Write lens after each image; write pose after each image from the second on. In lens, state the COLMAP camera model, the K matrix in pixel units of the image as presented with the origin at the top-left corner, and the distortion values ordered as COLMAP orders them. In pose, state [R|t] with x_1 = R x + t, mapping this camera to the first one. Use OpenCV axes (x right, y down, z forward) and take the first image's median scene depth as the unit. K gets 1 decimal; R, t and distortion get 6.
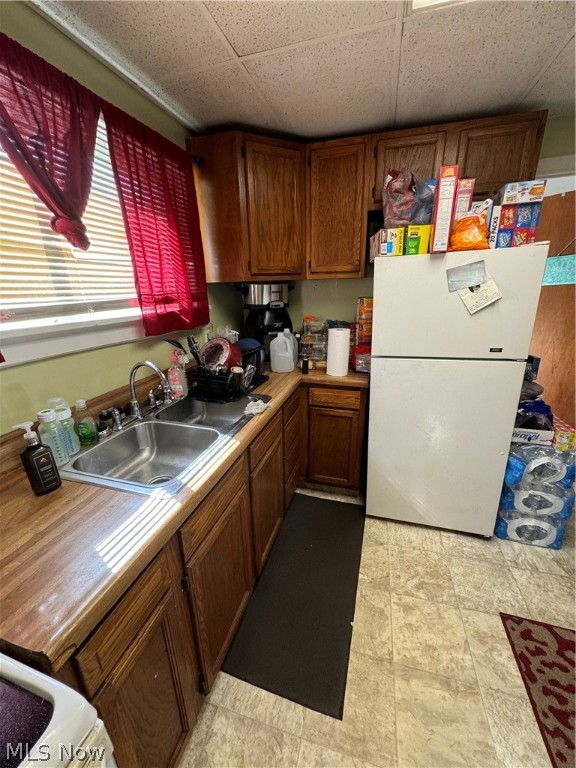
lens RADIAL K [[301.2, 0, 279.7], [0, 301.2, 383.6], [0, 0, 1]] dist [-0.002422, -0.000007]
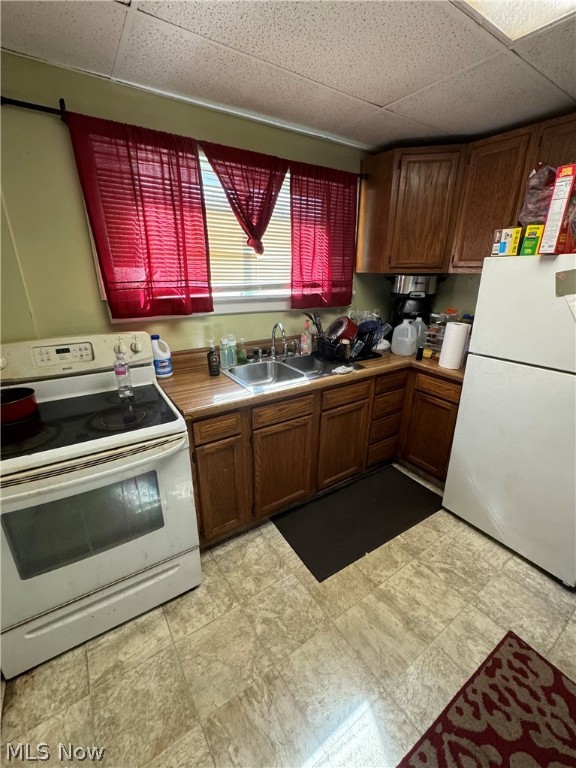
lens RADIAL K [[306.5, 0, 281.8], [0, 306.5, 378.3], [0, 0, 1]] dist [-0.000303, -0.000113]
pose [[0.772056, 0.242673, -0.587400, 0.509997], [-0.220717, 0.969086, 0.110258, 0.024574], [0.595998, 0.044524, 0.801751, -0.252938]]
